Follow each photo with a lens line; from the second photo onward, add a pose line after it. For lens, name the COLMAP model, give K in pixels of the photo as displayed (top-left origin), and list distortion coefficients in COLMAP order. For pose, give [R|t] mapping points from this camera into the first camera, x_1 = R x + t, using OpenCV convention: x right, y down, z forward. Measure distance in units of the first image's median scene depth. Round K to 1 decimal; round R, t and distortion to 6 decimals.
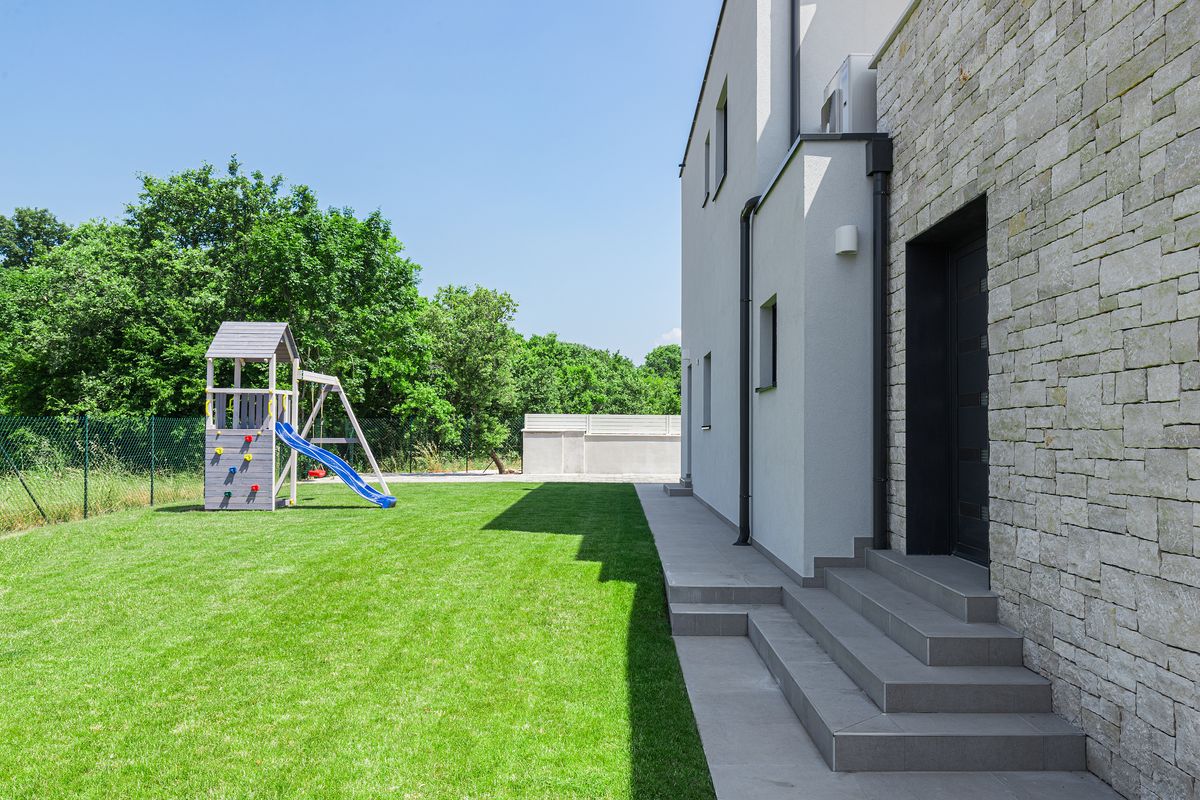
lens RADIAL K [[963.5, 0, 599.9], [0, 963.5, 395.6], [0, 0, 1]] dist [0.004724, 0.001930]
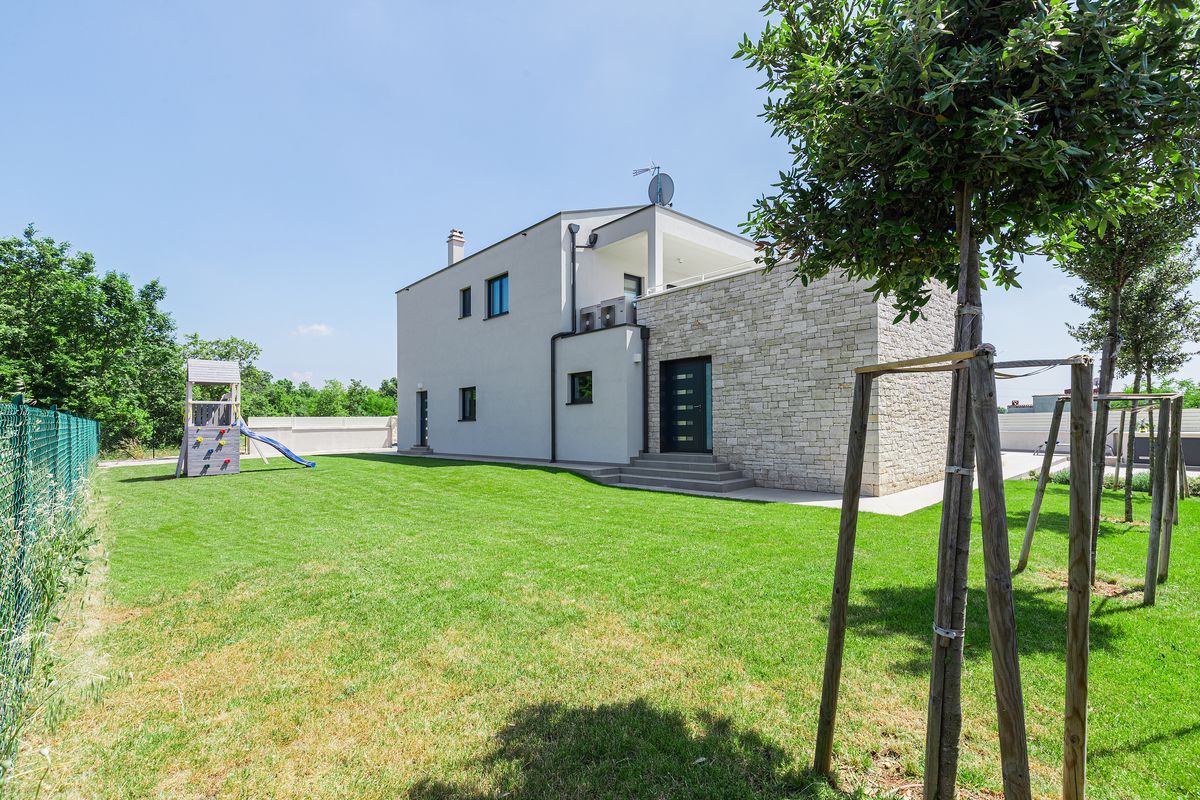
lens RADIAL K [[536.2, 0, 600.4], [0, 536.2, 406.0], [0, 0, 1]] dist [0.007073, -0.002470]
pose [[0.748066, 0.002352, 0.663620, -0.490151], [-0.001902, 0.999997, -0.001400, 0.000900], [-0.663622, -0.000214, 0.748068, -0.122434]]
